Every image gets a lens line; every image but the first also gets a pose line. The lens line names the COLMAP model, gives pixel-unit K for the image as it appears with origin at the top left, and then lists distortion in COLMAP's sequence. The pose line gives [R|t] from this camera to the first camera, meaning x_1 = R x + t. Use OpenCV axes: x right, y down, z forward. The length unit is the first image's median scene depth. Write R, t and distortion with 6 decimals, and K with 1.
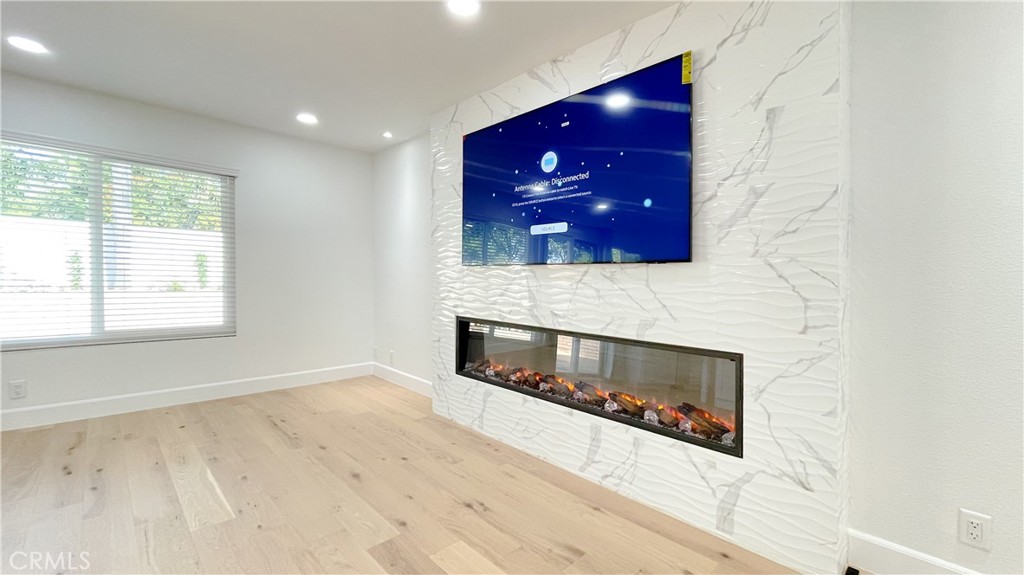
lens RADIAL K [[429.4, 0, 510.1], [0, 429.4, 281.1], [0, 0, 1]] dist [-0.000887, 0.000140]
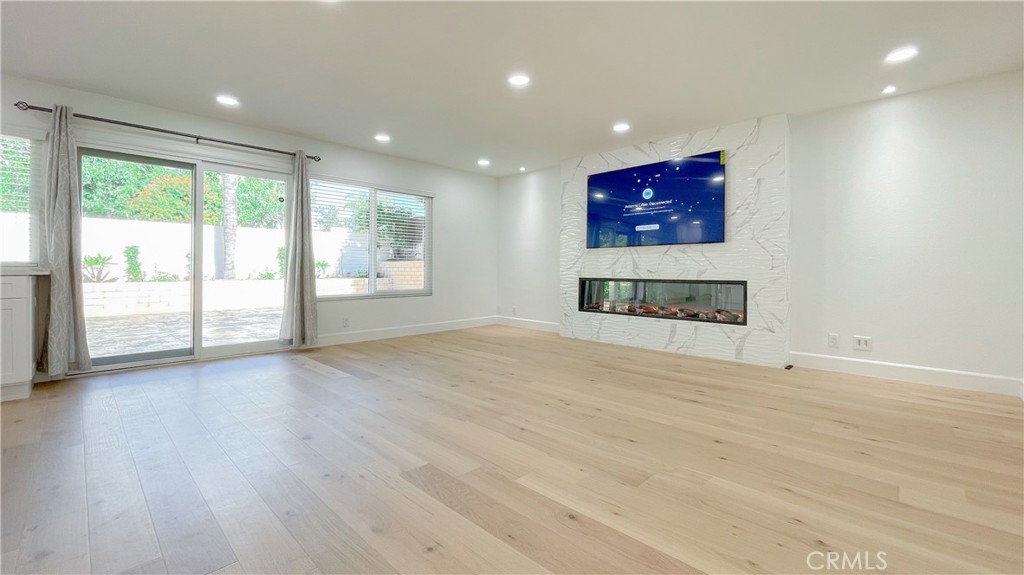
lens RADIAL K [[428.0, 0, 508.1], [0, 428.0, 287.8], [0, 0, 1]] dist [-0.000070, 0.000097]
pose [[0.999525, -0.021072, 0.022471, -0.604774], [0.020209, 0.999075, 0.037965, 0.067365], [-0.023250, -0.037493, 0.999026, -0.970692]]
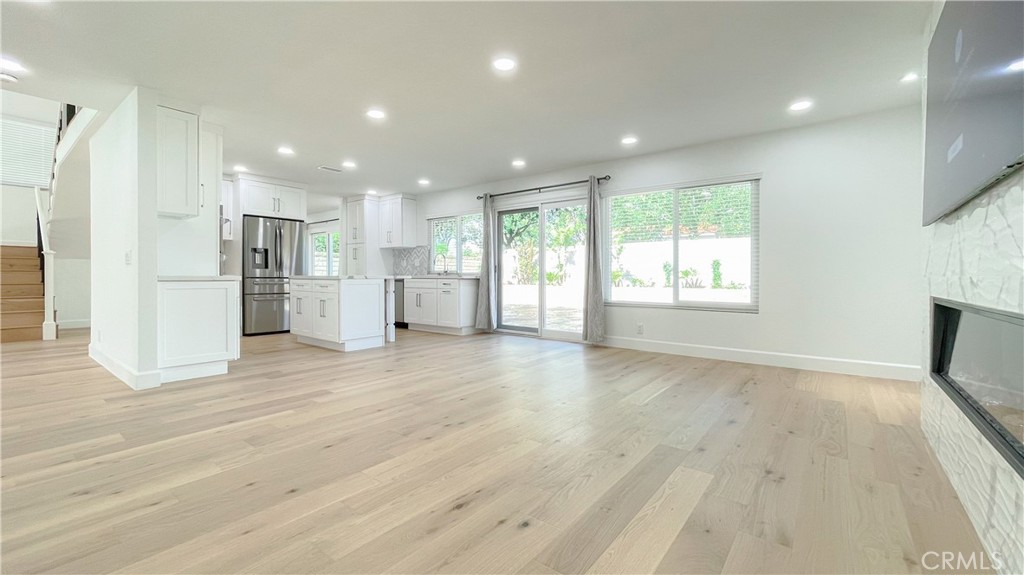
lens RADIAL K [[418.0, 0, 501.2], [0, 418.0, 287.4], [0, 0, 1]] dist [0.000423, 0.000928]
pose [[0.114459, 0.005310, -0.993414, 0.650793], [-0.012406, 0.999915, 0.003916, 0.093209], [0.993350, 0.011876, 0.114515, 0.243500]]
